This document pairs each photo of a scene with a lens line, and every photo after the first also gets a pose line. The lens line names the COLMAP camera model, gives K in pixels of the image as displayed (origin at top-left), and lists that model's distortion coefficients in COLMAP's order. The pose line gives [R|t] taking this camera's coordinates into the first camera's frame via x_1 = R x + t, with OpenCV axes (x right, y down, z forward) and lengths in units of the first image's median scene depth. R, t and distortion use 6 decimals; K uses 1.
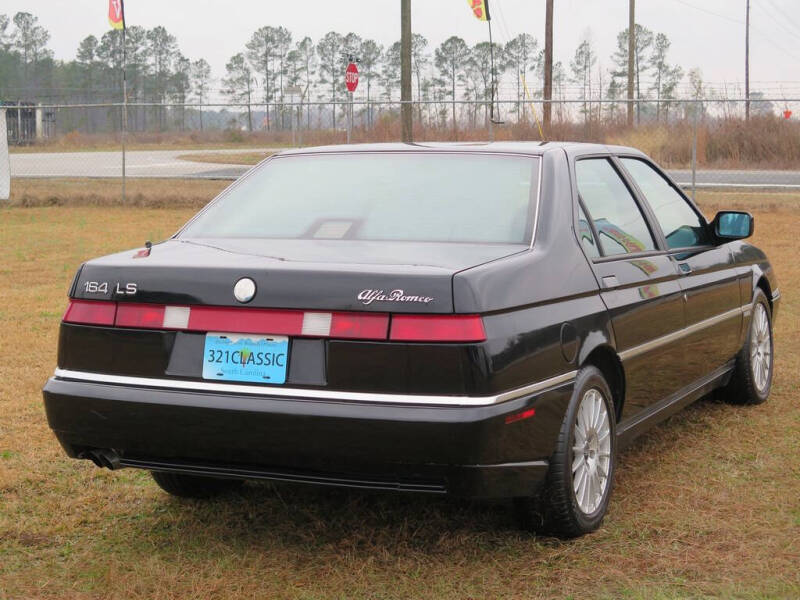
lens RADIAL K [[1628.8, 0, 400.0], [0, 1628.8, 300.0], [0, 0, 1]] dist [-0.033682, 0.100556]
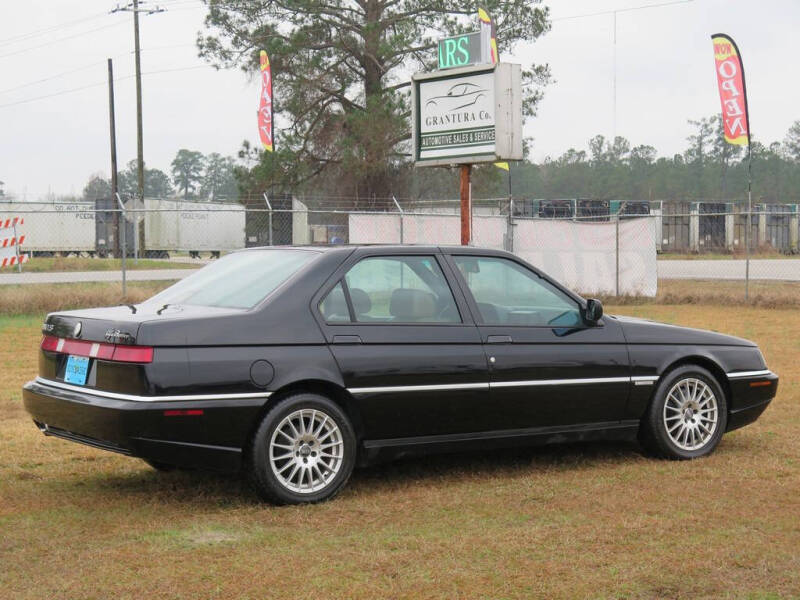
lens RADIAL K [[1649.0, 0, 400.0], [0, 1649.0, 300.0], [0, 0, 1]] dist [-0.062170, -0.084087]
pose [[0.840991, 0.025525, -0.540447, 1.037500], [-0.060968, 0.996995, -0.047784, 0.023115], [0.537603, 0.073136, 0.840020, -0.233390]]
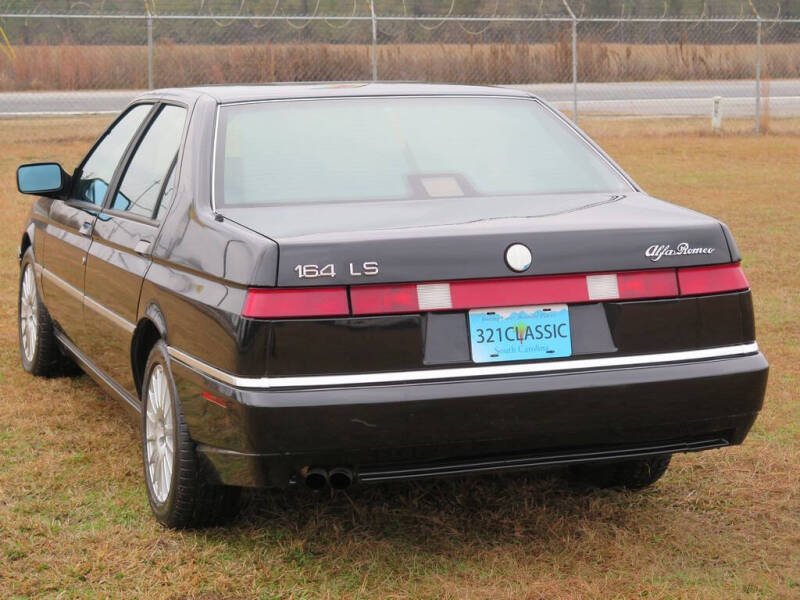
lens RADIAL K [[1649.0, 0, 400.0], [0, 1649.0, 300.0], [0, 0, 1]] dist [-0.062170, -0.084087]
pose [[0.694978, -0.087566, 0.713679, -0.740785], [0.076835, 0.995918, 0.047374, -0.028770], [-0.714914, 0.021911, 0.698869, 0.395160]]
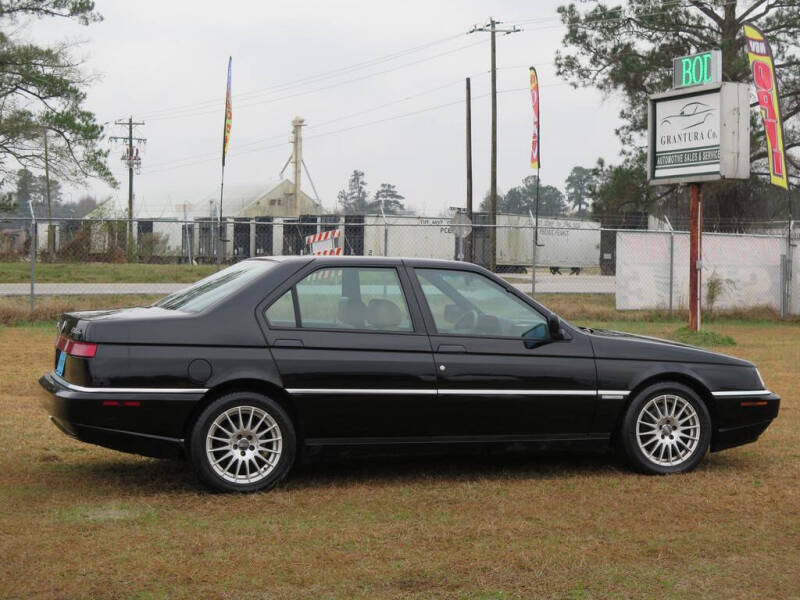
lens RADIAL K [[1649.0, 0, 400.0], [0, 1649.0, 300.0], [0, 0, 1]] dist [-0.062170, -0.084087]
pose [[0.680569, 0.039548, -0.731616, 1.467907], [-0.098822, 0.994373, -0.038175, -0.002694], [0.725989, 0.098281, 0.680648, -0.011559]]
